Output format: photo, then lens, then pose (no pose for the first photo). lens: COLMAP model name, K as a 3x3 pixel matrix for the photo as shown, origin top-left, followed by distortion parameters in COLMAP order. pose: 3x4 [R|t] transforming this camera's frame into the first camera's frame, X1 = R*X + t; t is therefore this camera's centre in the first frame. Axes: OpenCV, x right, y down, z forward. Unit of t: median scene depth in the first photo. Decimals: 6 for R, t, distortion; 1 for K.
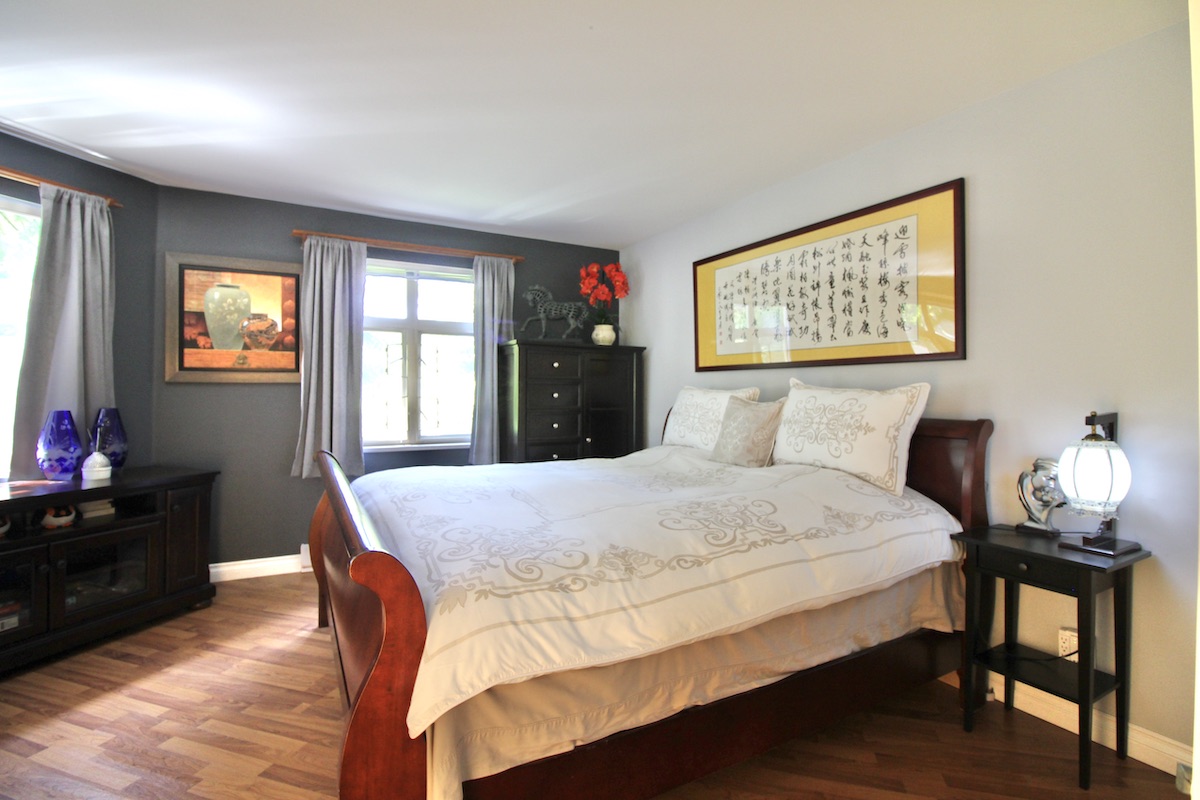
lens RADIAL K [[557.8, 0, 600.7], [0, 557.8, 396.2], [0, 0, 1]] dist [-0.000795, -0.013624]
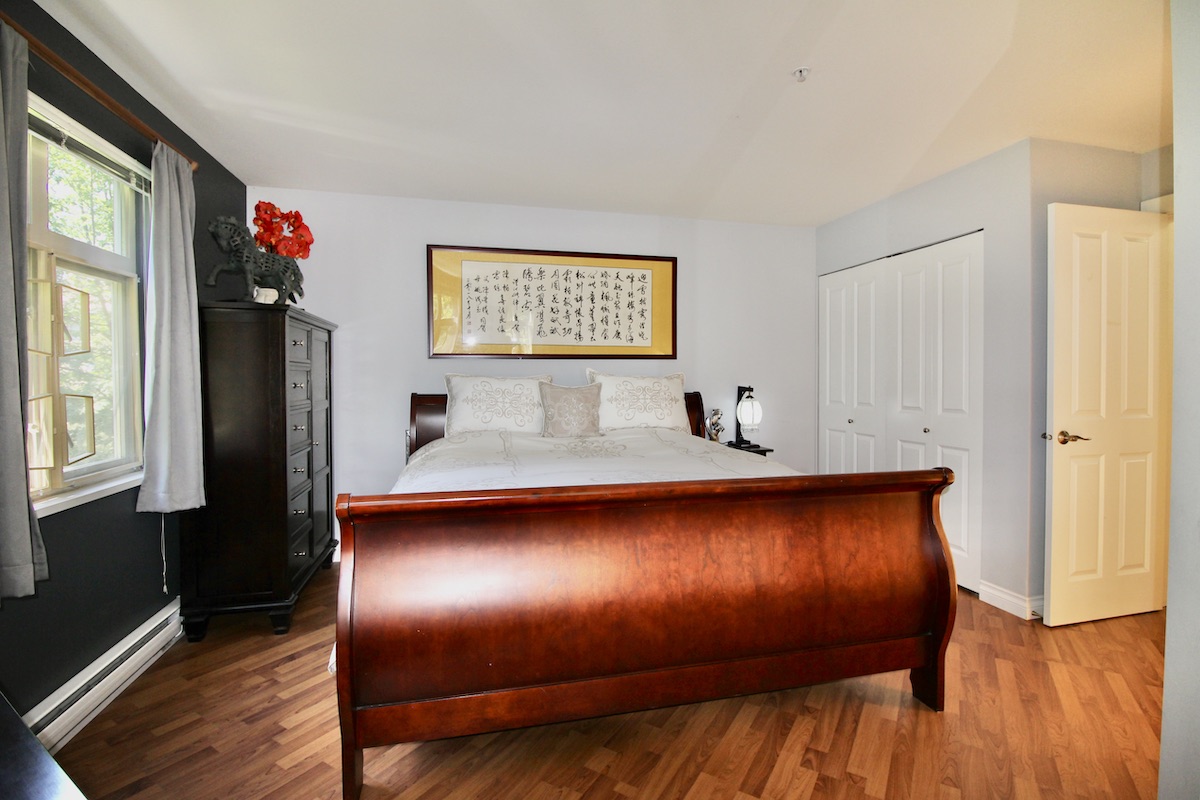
lens RADIAL K [[557.8, 0, 600.9], [0, 557.8, 392.1], [0, 0, 1]] dist [-0.000795, -0.013624]
pose [[0.285884, -0.026641, 0.957894, -0.919539], [0.009886, 0.999642, 0.024852, -0.006441], [-0.958213, 0.002365, 0.286045, 0.582069]]
